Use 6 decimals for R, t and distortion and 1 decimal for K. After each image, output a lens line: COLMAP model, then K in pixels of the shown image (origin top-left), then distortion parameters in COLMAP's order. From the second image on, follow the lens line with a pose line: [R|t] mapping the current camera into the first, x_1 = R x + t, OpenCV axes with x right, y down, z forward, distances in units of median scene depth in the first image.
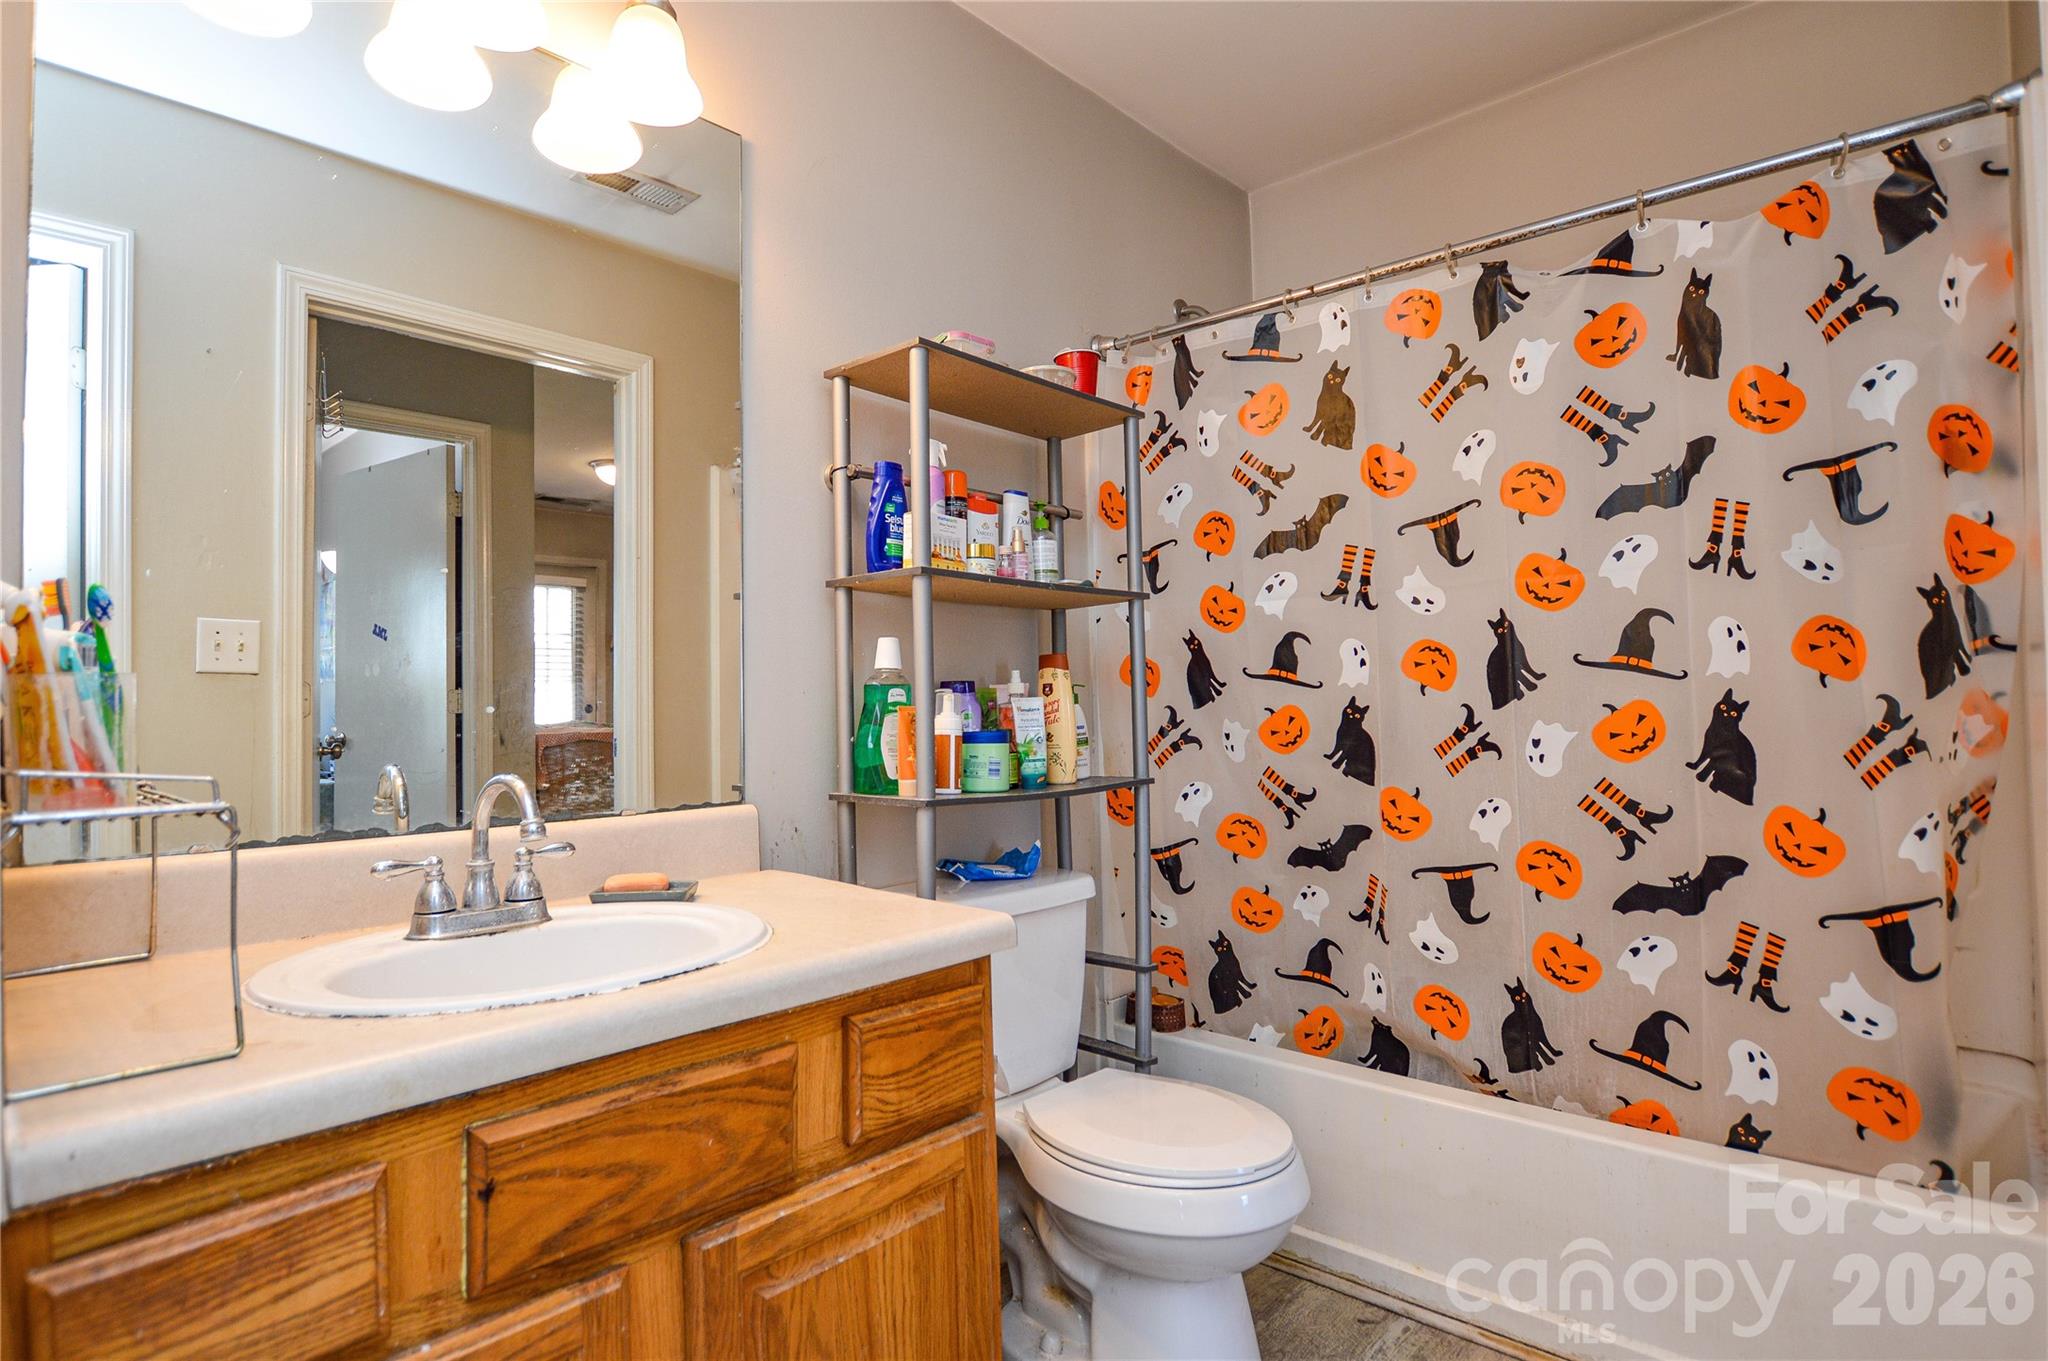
lens RADIAL K [[1017.3, 0, 1024.0], [0, 1017.3, 680.5], [0, 0, 1]] dist [-0.021676, 0.001455]
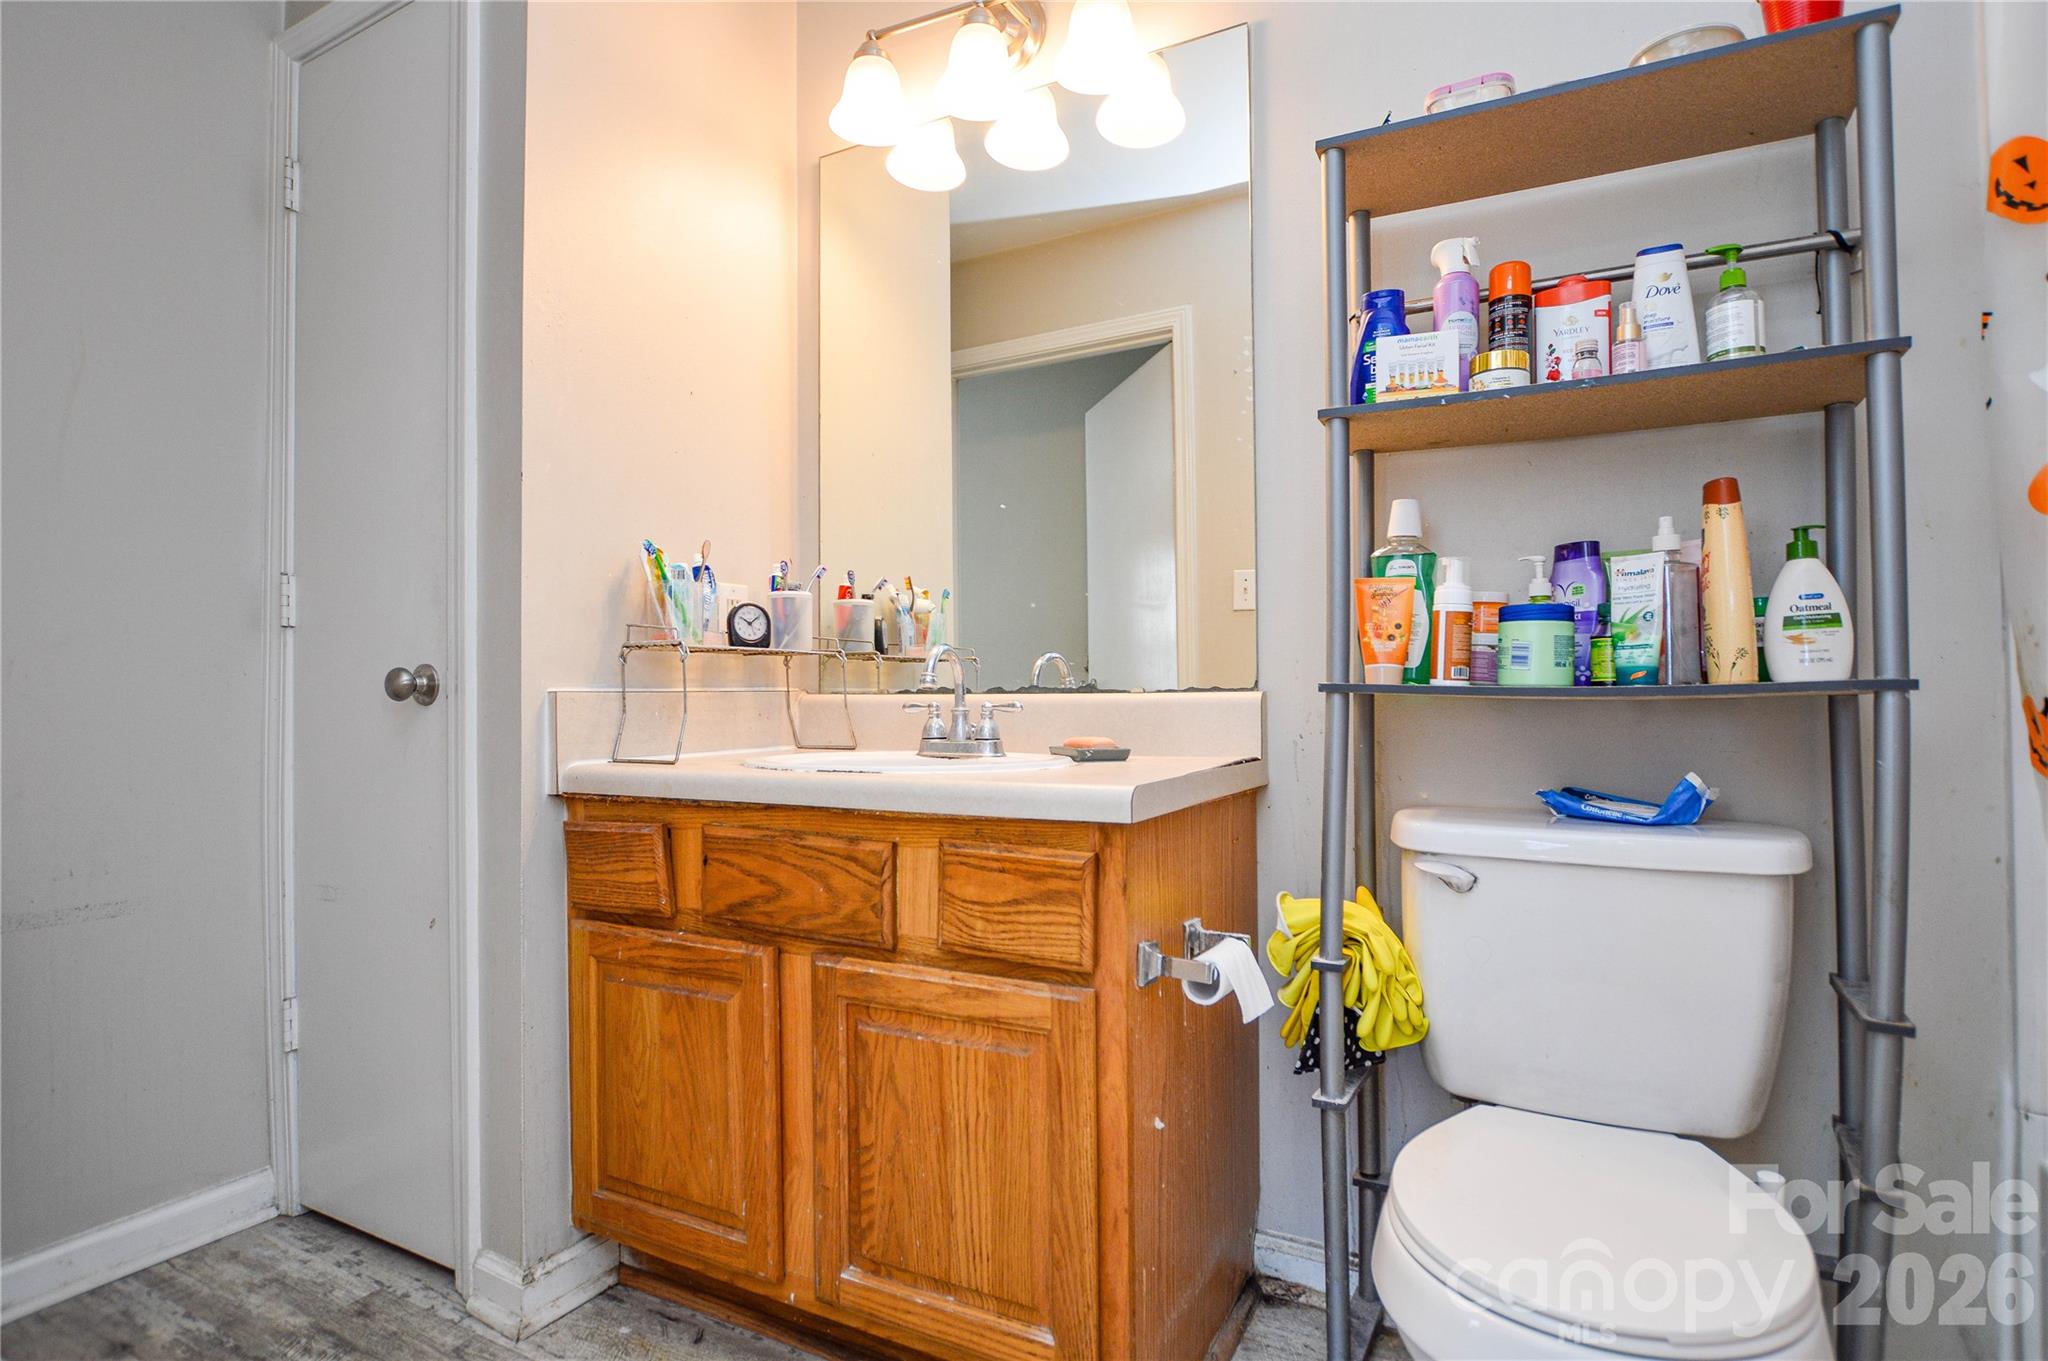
lens RADIAL K [[1017.3, 0, 1024.0], [0, 1017.3, 680.5], [0, 0, 1]] dist [-0.021676, 0.001455]
pose [[0.273636, -0.006675, -0.961810, 0.973923], [0.032070, 0.999483, 0.002188, 0.156878], [0.961299, -0.031444, 0.273709, 0.792458]]
